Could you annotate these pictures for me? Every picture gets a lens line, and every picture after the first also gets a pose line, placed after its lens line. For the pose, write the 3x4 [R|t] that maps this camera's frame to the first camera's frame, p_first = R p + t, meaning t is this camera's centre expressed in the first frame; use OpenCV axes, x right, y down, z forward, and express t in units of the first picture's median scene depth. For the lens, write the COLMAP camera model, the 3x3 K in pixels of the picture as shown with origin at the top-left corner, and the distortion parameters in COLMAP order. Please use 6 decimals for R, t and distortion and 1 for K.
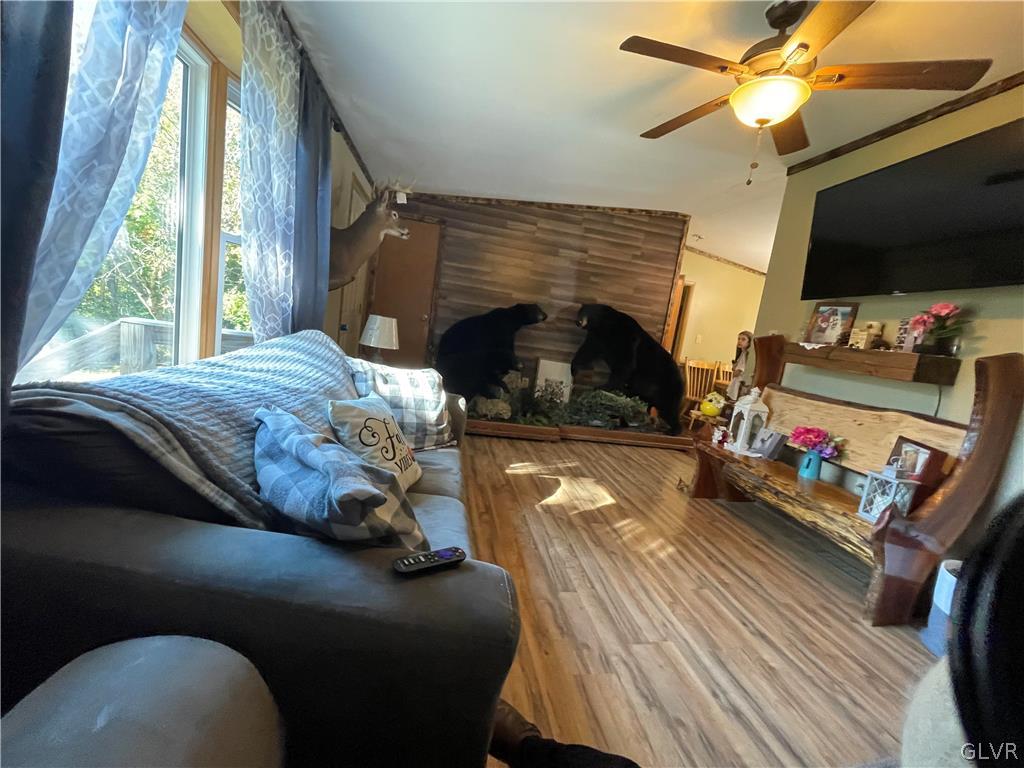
lens RADIAL K [[416.6, 0, 513.0], [0, 416.6, 389.2], [0, 0, 1]] dist [-0.006158, -0.000012]
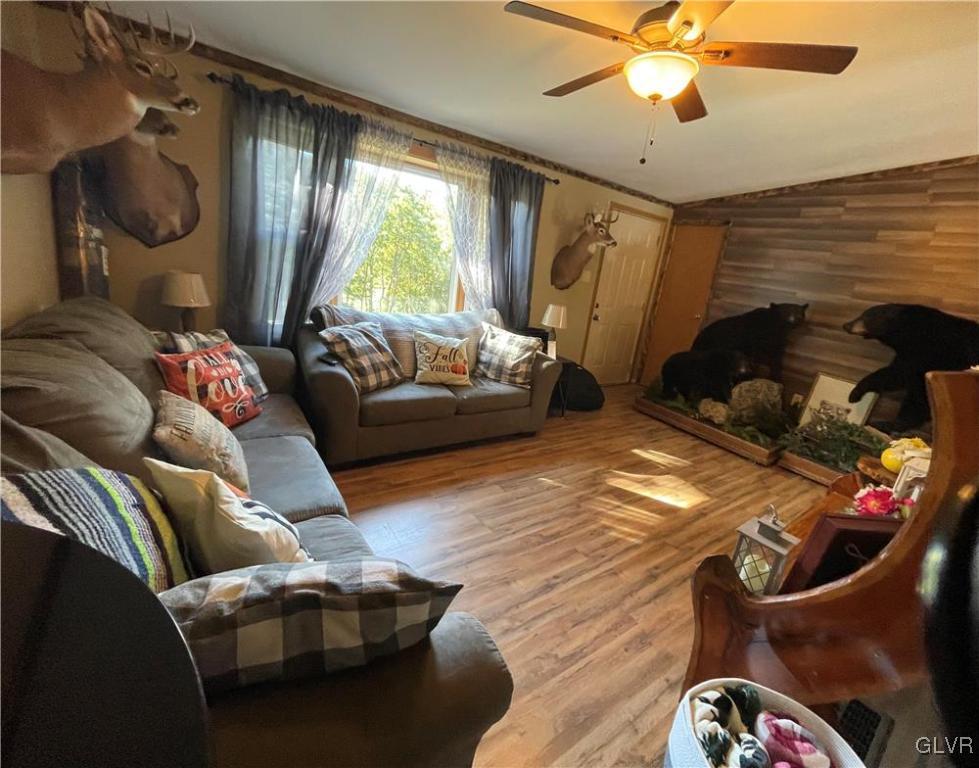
lens RADIAL K [[404.6, 0, 491.5], [0, 404.6, 379.8], [0, 0, 1]] dist [0.000023, 0.000049]
pose [[0.425131, 0.171504, -0.888735, 0.523099], [-0.212023, 0.973436, 0.086427, 0.004133], [0.879949, 0.151689, 0.450200, 0.115419]]
